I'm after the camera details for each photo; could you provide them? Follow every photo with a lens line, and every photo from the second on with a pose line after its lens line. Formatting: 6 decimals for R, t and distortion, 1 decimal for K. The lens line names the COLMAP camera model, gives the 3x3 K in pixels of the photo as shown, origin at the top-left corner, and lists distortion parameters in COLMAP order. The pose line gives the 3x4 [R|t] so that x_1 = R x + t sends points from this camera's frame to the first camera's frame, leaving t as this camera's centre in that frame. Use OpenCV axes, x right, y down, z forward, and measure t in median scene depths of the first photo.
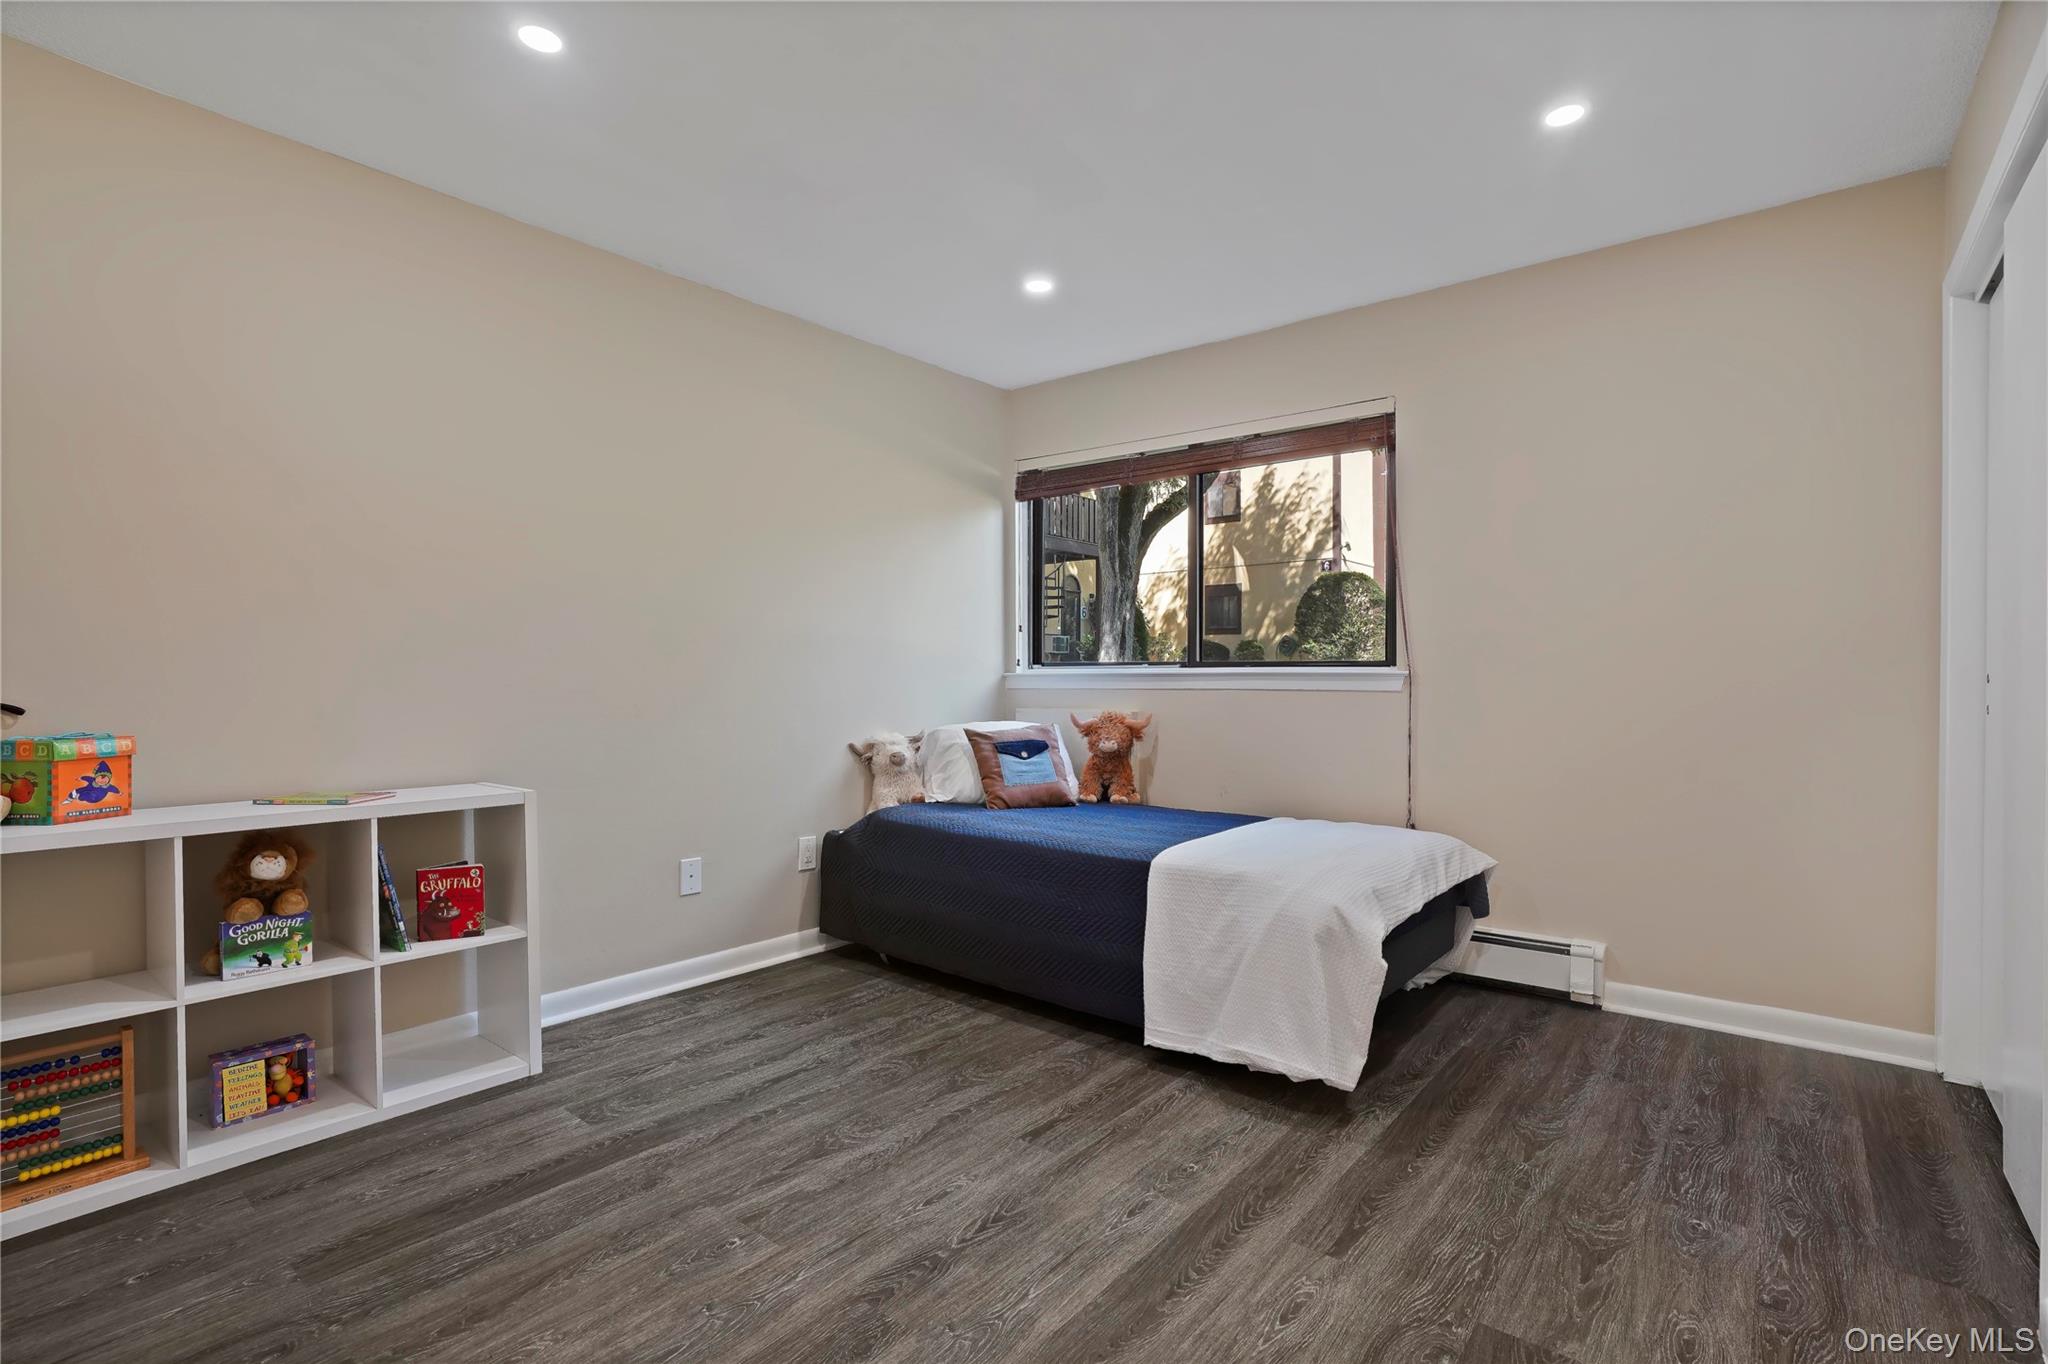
lens RADIAL K [[956.4, 0, 1049.3], [0, 956.4, 686.7], [0, 0, 1]] dist [-0.062761, 0.031462]
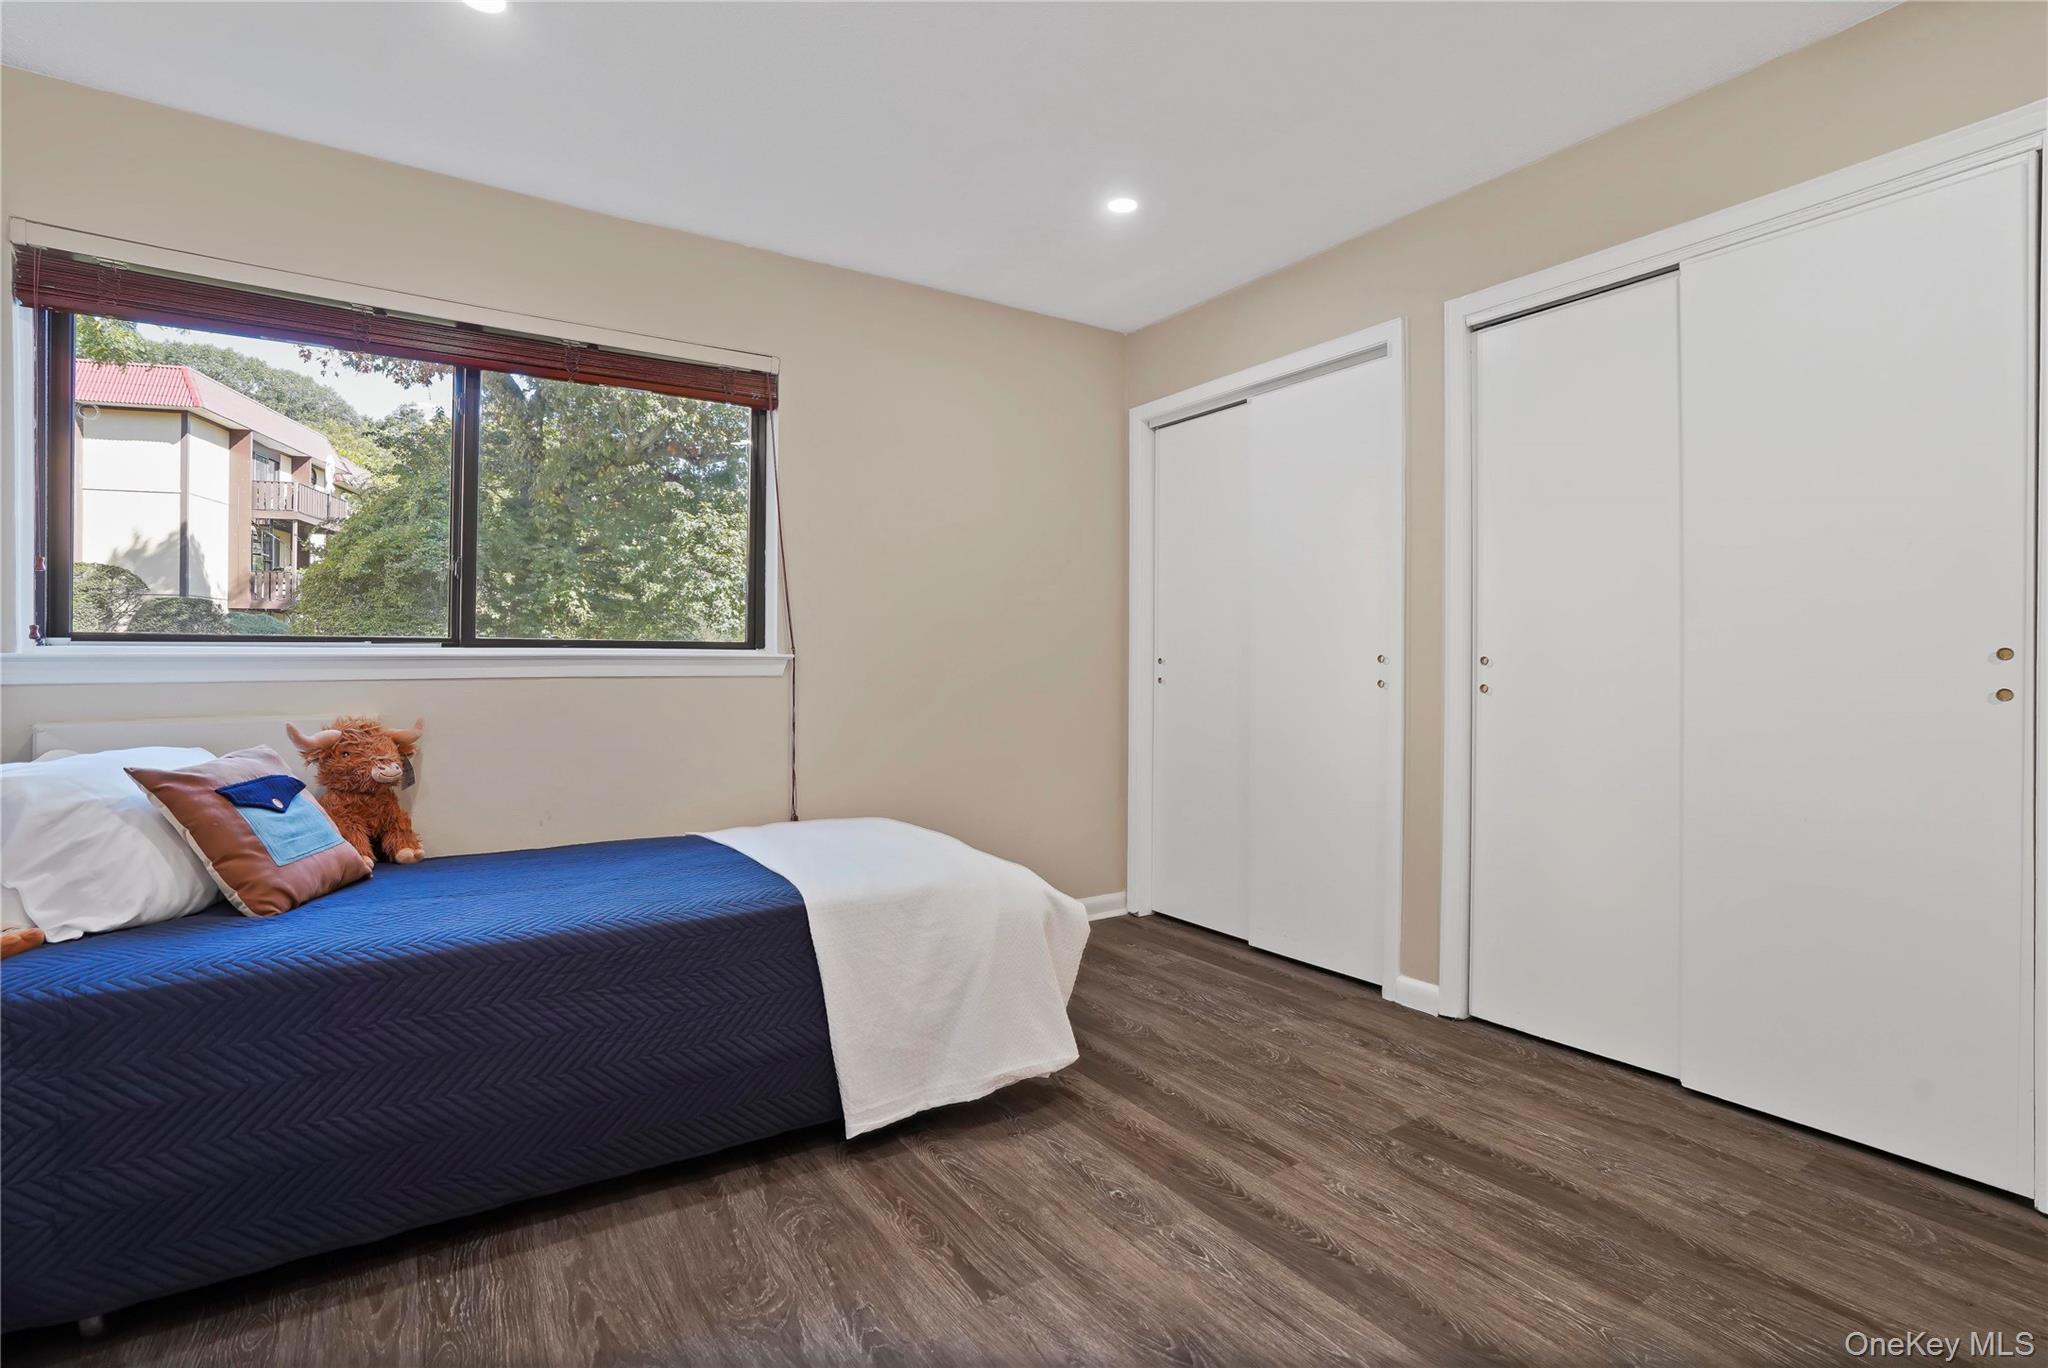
lens RADIAL K [[944.9, 0, 1076.4], [0, 944.9, 657.5], [0, 0, 1]] dist [-0.059231, 0.031703]
pose [[0.293497, 0.002846, 0.955956, -0.622633], [0.007822, 0.999955, -0.005378, -0.009497], [-0.955928, 0.009056, 0.293462, 0.650123]]
